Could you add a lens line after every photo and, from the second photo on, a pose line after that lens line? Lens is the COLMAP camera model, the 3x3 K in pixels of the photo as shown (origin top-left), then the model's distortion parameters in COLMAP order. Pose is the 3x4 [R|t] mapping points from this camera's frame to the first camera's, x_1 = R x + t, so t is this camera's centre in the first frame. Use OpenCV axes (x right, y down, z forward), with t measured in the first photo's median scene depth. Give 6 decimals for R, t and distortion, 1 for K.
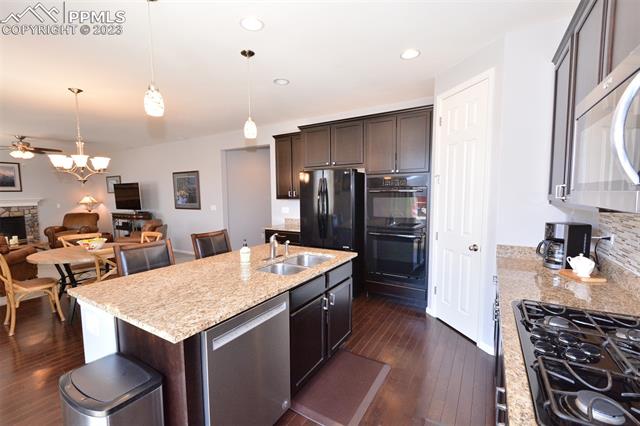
lens RADIAL K [[279.9, 0, 319.3], [0, 279.9, 217.1], [0, 0, 1]] dist [-0.002422, -0.000834]
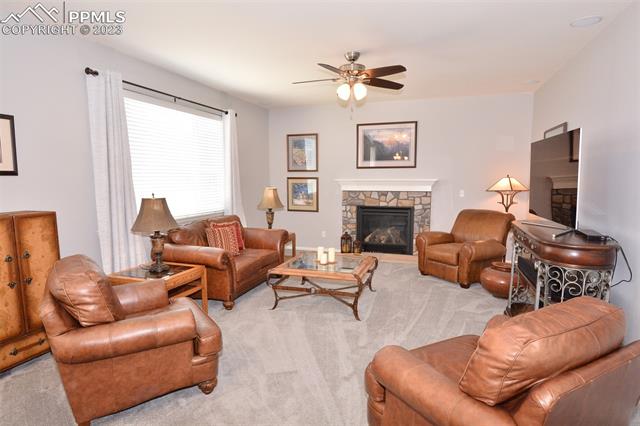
lens RADIAL K [[365.2, 0, 321.7], [0, 365.2, 215.9], [0, 0, 1]] dist [-0.001218, -0.000511]
pose [[0.221885, 0.116332, -0.968109, -0.322938], [-0.084530, 0.991415, 0.099758, -0.049250], [0.971402, 0.059699, 0.229813, 0.627669]]
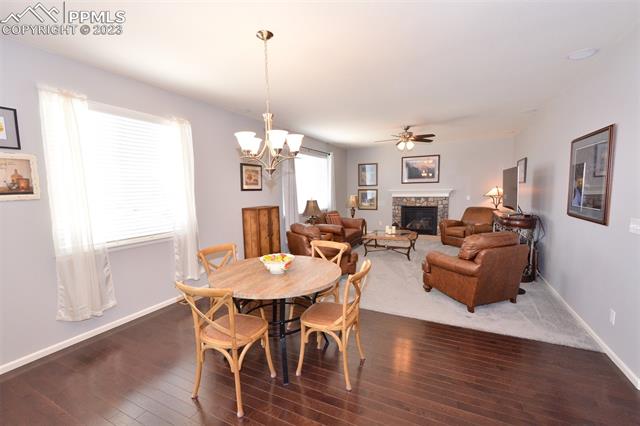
lens RADIAL K [[279.9, 0, 319.3], [0, 279.9, 217.1], [0, 0, 1]] dist [-0.002422, -0.000834]
pose [[0.081561, 0.110945, -0.990474, -0.065624], [-0.069079, 0.992024, 0.105430, -0.043960], [0.994272, 0.059822, 0.088575, 0.483771]]
